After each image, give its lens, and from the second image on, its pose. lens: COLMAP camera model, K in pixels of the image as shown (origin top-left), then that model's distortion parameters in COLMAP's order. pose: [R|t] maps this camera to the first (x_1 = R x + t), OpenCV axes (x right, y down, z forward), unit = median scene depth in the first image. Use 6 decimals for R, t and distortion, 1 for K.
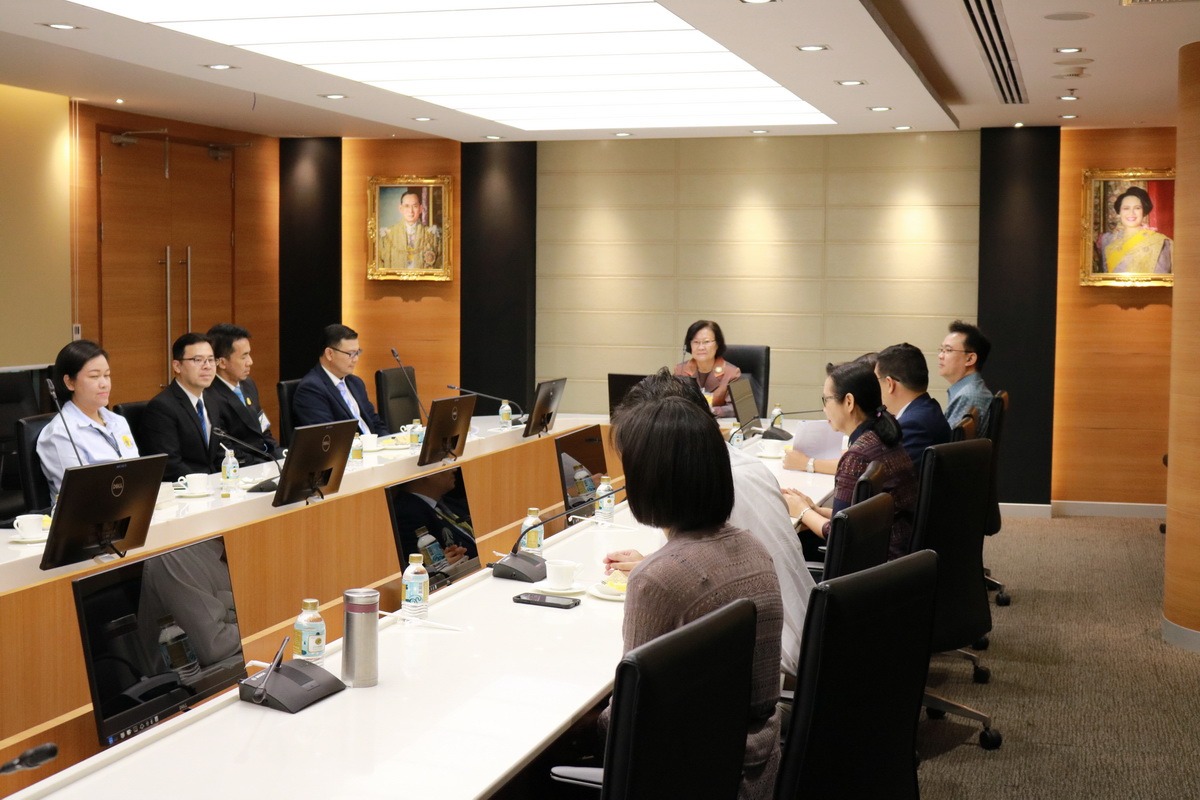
lens RADIAL K [[1690.9, 0, 600.0], [0, 1690.9, 400.0], [0, 0, 1]] dist [-0.011548, 0.020508]
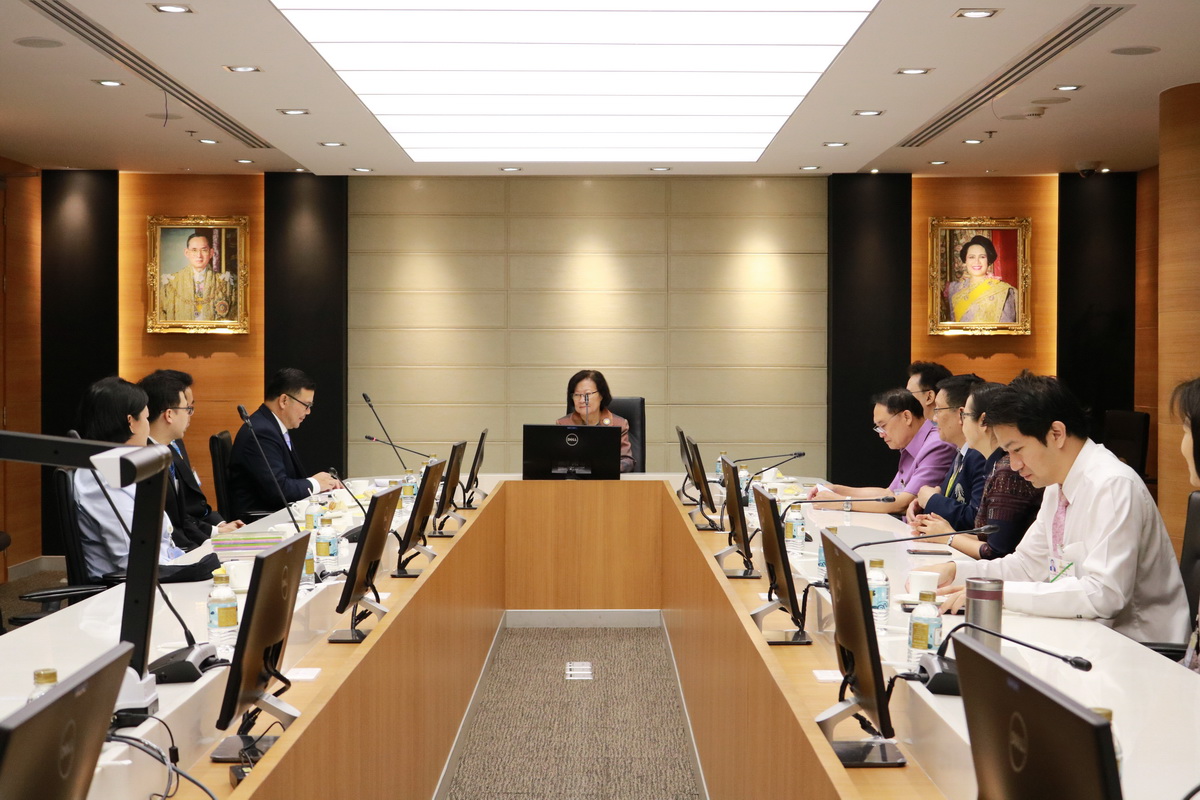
lens RADIAL K [[1877.0, 0, 600.0], [0, 1877.0, 400.0], [0, 0, 1]] dist [-0.001164, 0.025052]
pose [[0.961174, -0.010963, 0.275724, -0.194079], [0.024985, 0.998564, -0.047397, 0.016516], [-0.274809, 0.052446, 0.960068, 0.004046]]
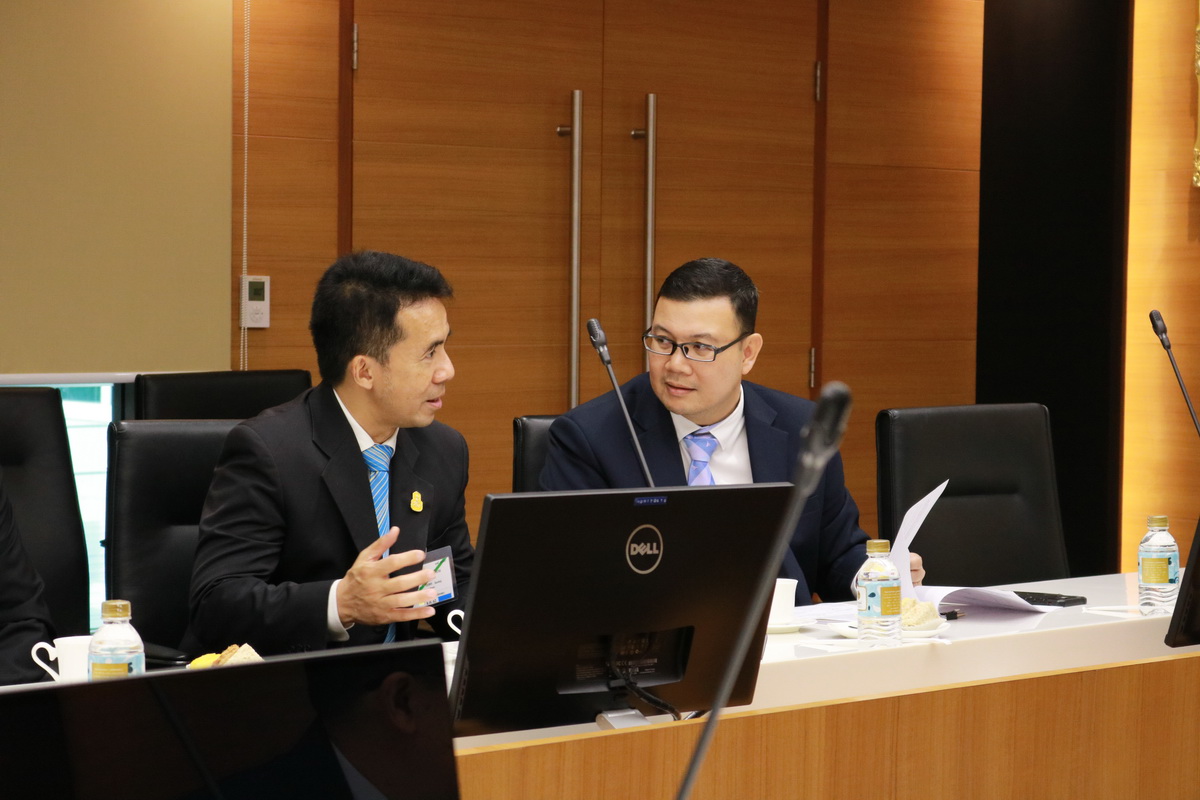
lens RADIAL K [[2941.4, 0, 600.0], [0, 2941.4, 400.0], [0, 0, 1]] dist [0.026874, -0.006155]
pose [[0.849706, 0.025623, -0.526633, 0.106540], [-0.043172, 0.998846, -0.021059, -0.004154], [0.525486, 0.040630, 0.849832, 0.397173]]
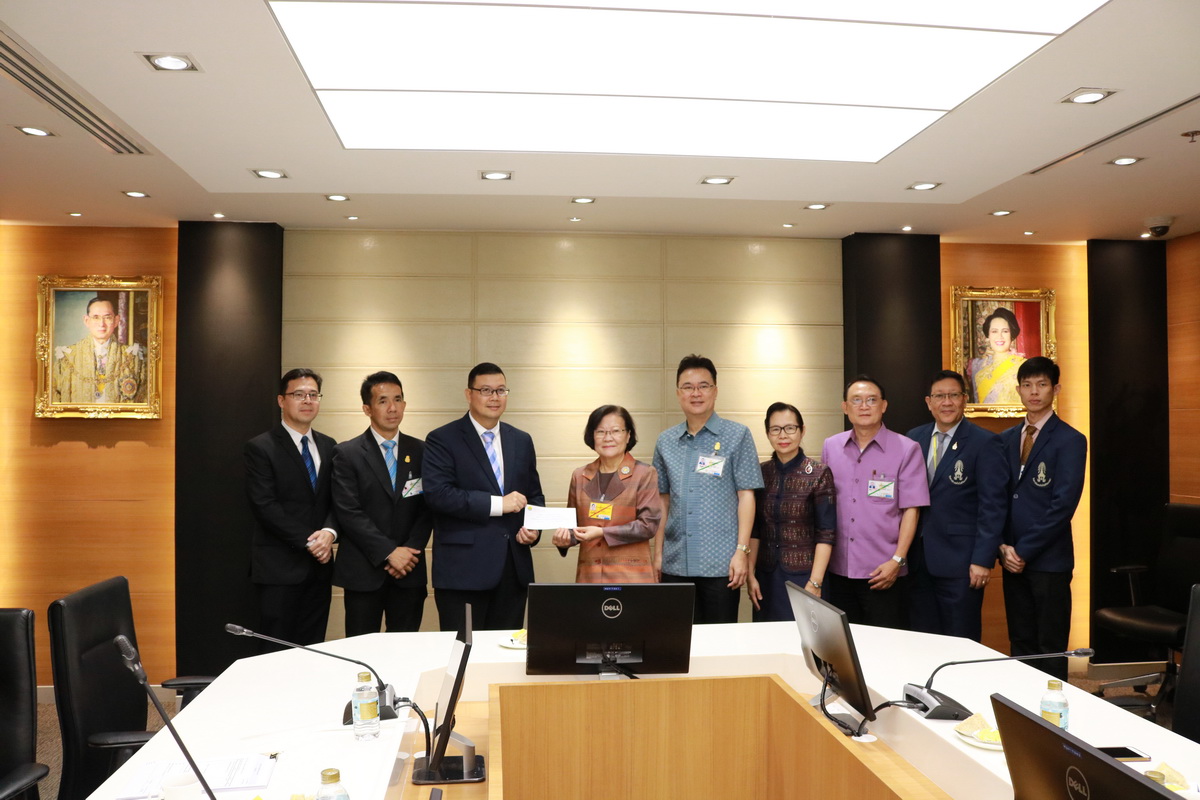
lens RADIAL K [[1015.0, 0, 600.0], [0, 1015.0, 400.0], [0, 0, 1]] dist [-0.134142, 0.104050]
pose [[0.926657, -0.000657, 0.375908, -0.077493], [0.035134, 0.995772, -0.084870, -0.037696], [-0.374263, 0.091853, 0.922762, 0.564716]]
